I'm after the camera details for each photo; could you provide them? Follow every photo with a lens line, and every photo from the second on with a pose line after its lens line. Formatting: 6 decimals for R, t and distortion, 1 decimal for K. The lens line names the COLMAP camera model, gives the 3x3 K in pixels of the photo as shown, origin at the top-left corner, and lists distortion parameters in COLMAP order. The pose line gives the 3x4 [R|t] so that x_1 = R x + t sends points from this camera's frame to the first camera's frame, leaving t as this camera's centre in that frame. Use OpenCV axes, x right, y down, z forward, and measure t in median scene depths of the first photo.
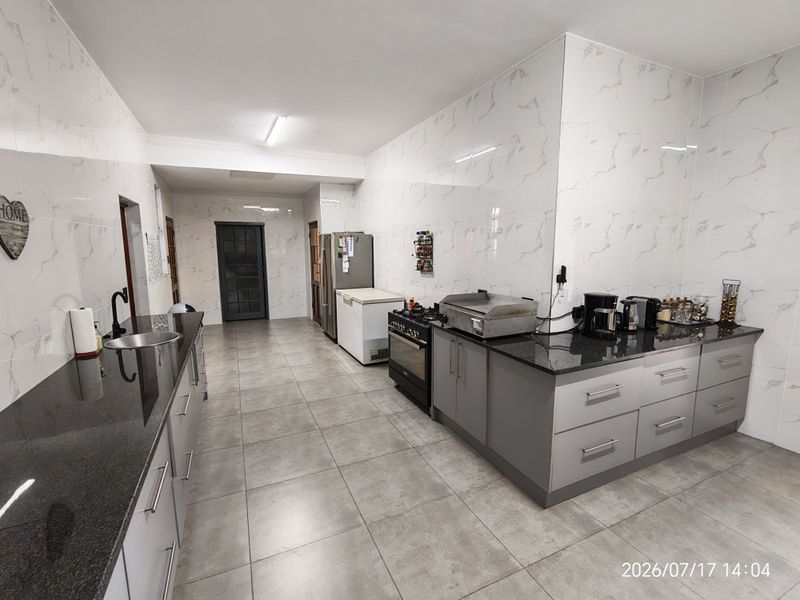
lens RADIAL K [[367.9, 0, 406.3], [0, 367.9, 301.1], [0, 0, 1]] dist [-0.001922, -0.000036]
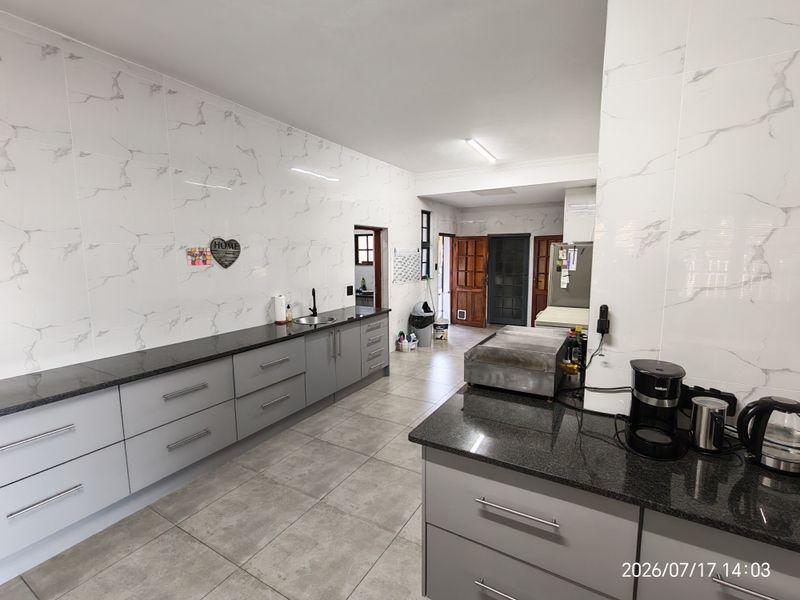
lens RADIAL K [[367.9, 0, 405.5], [0, 367.9, 300.5], [0, 0, 1]] dist [-0.001922, -0.000036]
pose [[0.570493, 0.108149, -0.814151, 0.348125], [-0.122144, 0.991441, 0.046110, -0.043497], [0.812169, 0.073138, 0.578819, 0.183035]]
